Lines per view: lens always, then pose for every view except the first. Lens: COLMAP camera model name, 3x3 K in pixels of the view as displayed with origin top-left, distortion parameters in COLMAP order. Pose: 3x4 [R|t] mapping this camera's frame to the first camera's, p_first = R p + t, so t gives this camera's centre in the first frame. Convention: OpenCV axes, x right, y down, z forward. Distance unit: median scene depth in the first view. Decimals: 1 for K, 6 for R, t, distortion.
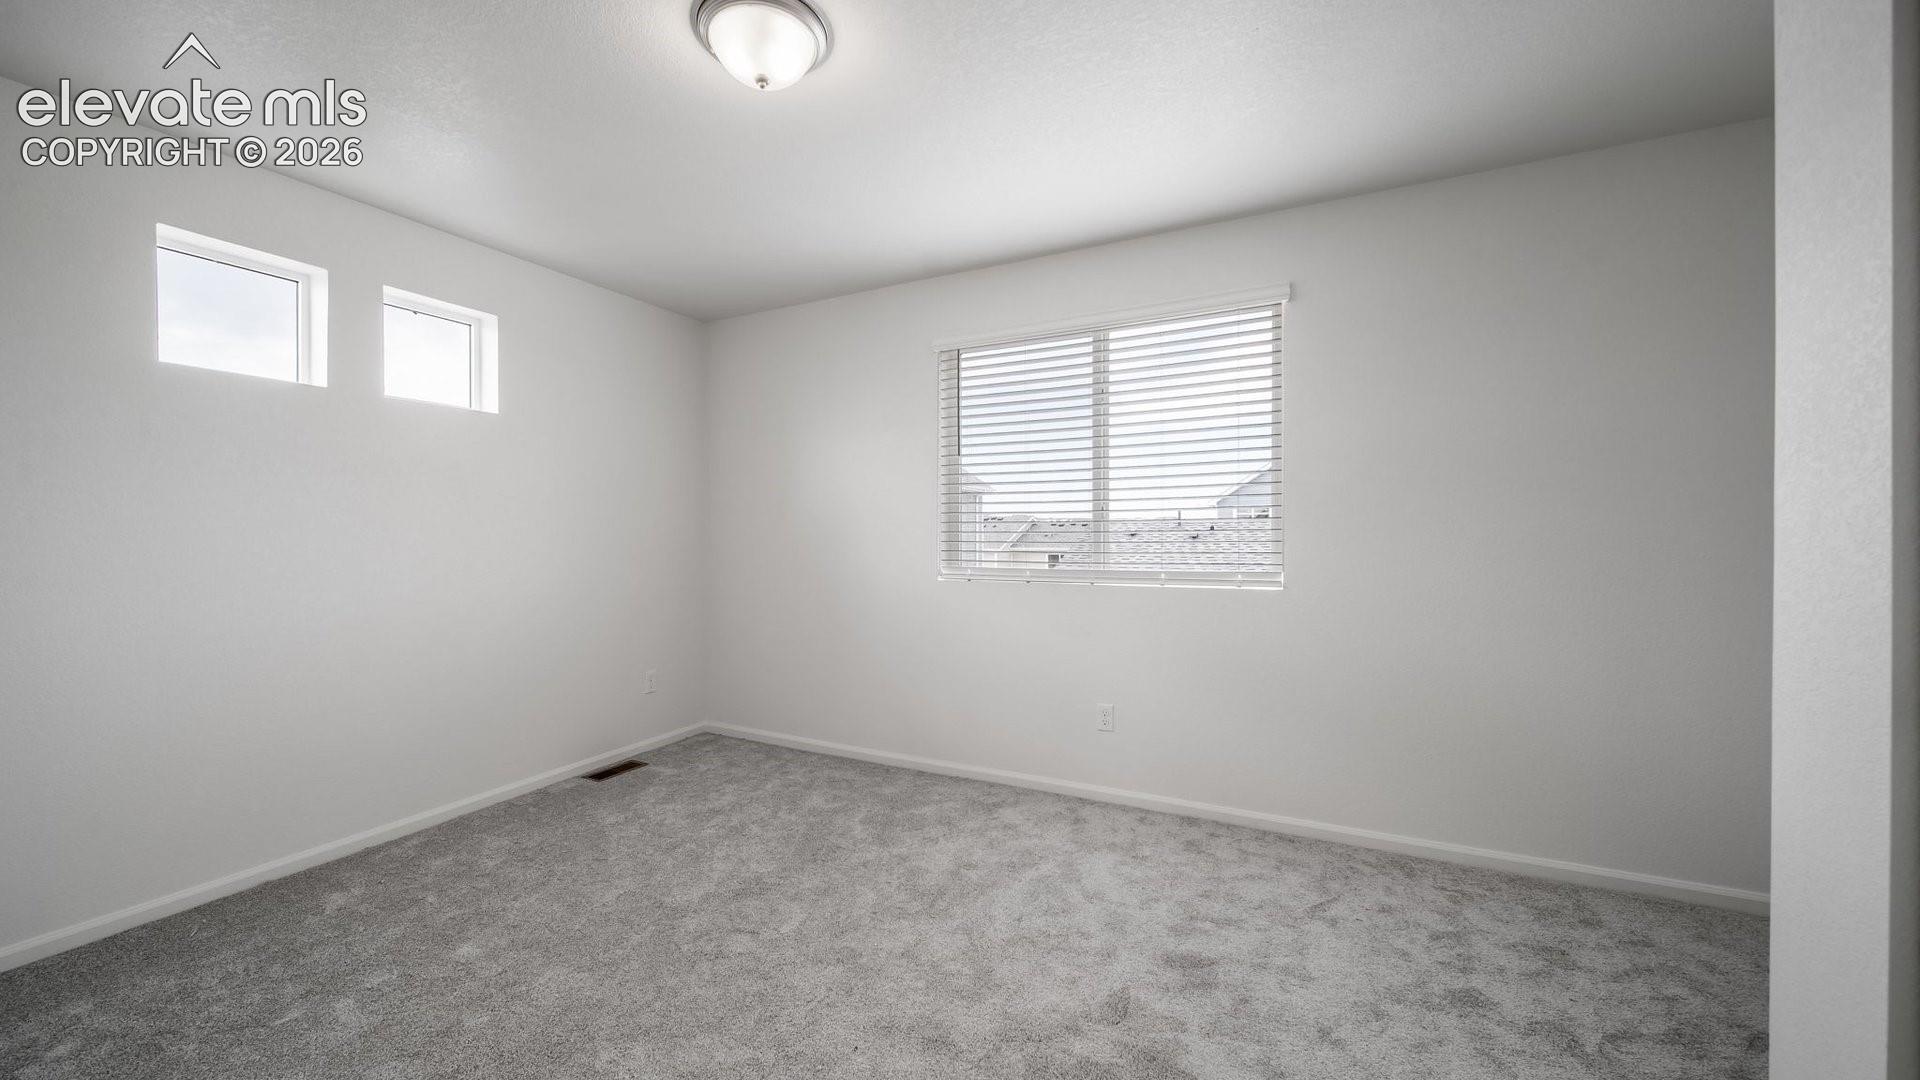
lens RADIAL K [[685.2, 0, 941.1], [0, 685.2, 564.4], [0, 0, 1]] dist [-0.001067, 0.000082]
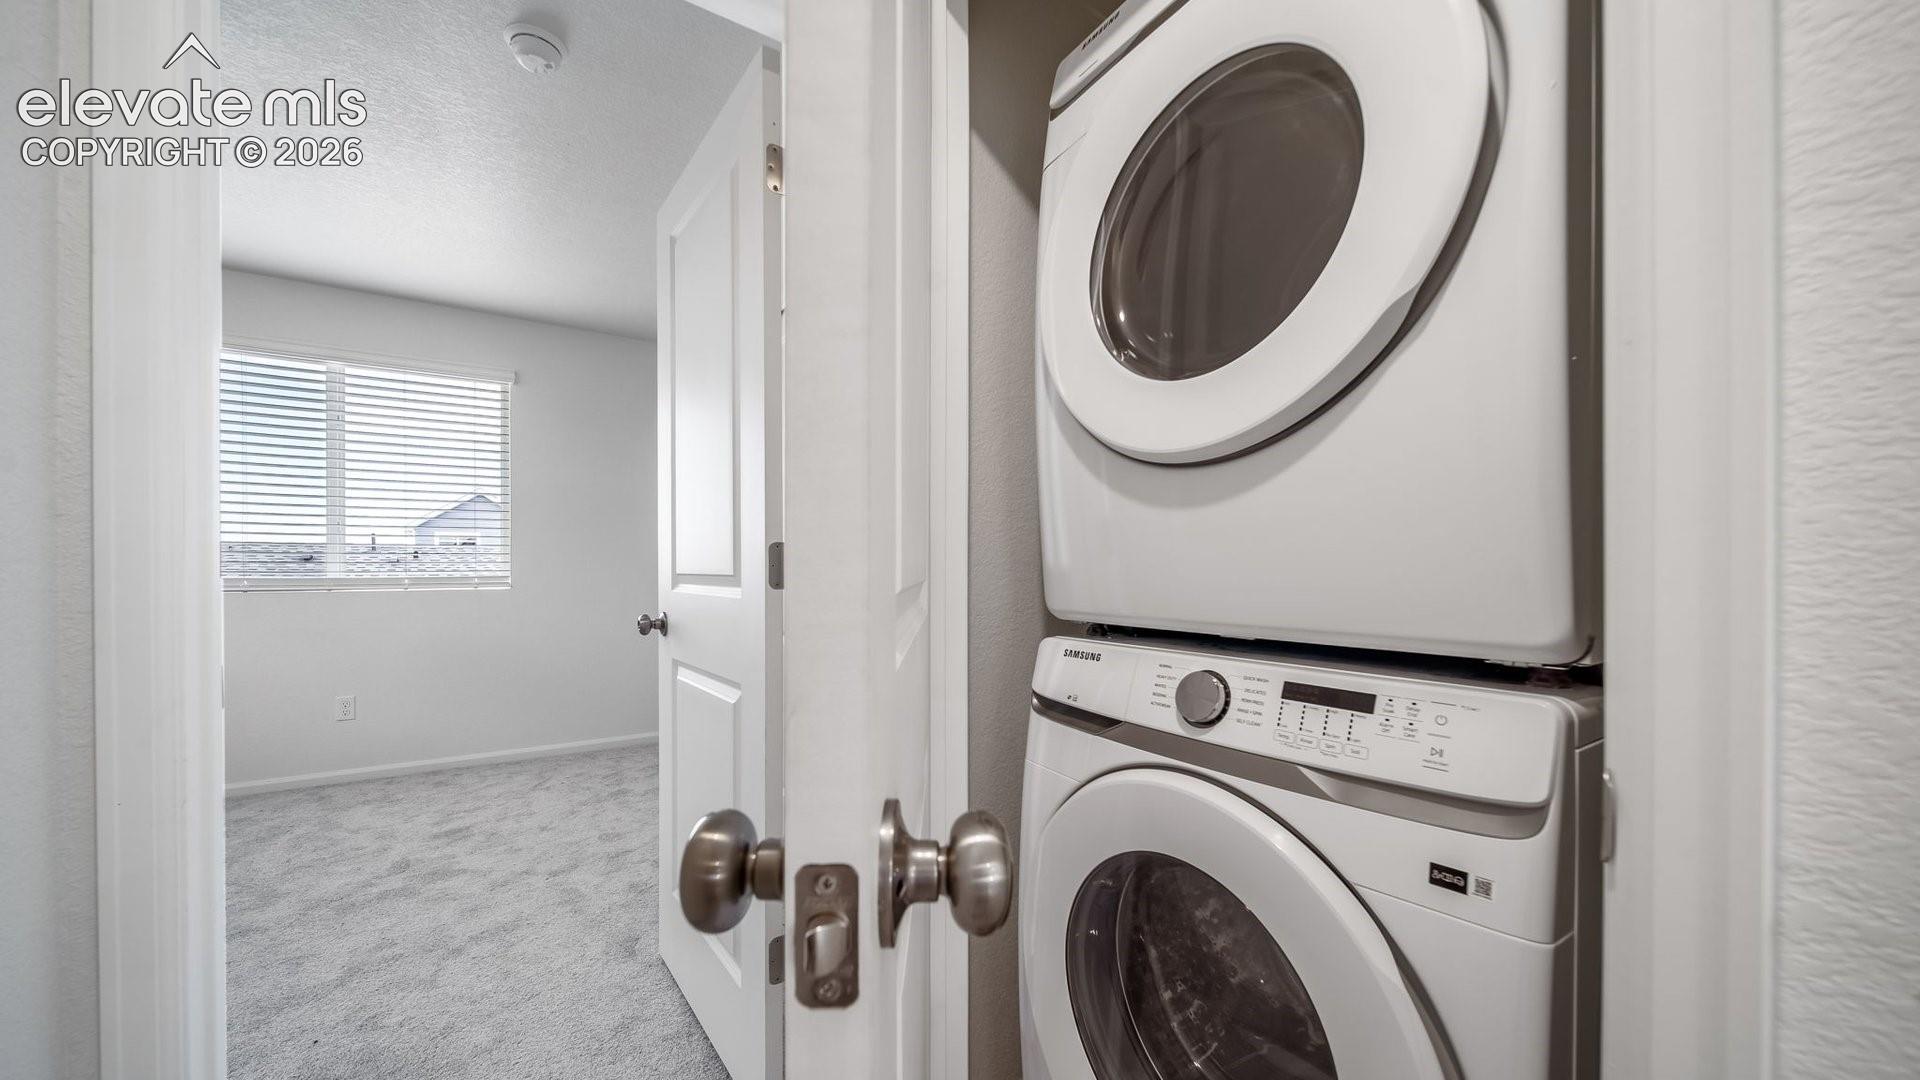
lens RADIAL K [[715.6, 0, 932.5], [0, 715.6, 550.5], [0, 0, 1]] dist [-0.000150, -0.000048]
pose [[0.523096, 0.027696, 0.851823, -0.363113], [0.031342, 0.998171, -0.051702, 0.077777], [-0.851697, 0.053743, 0.521271, -0.611294]]
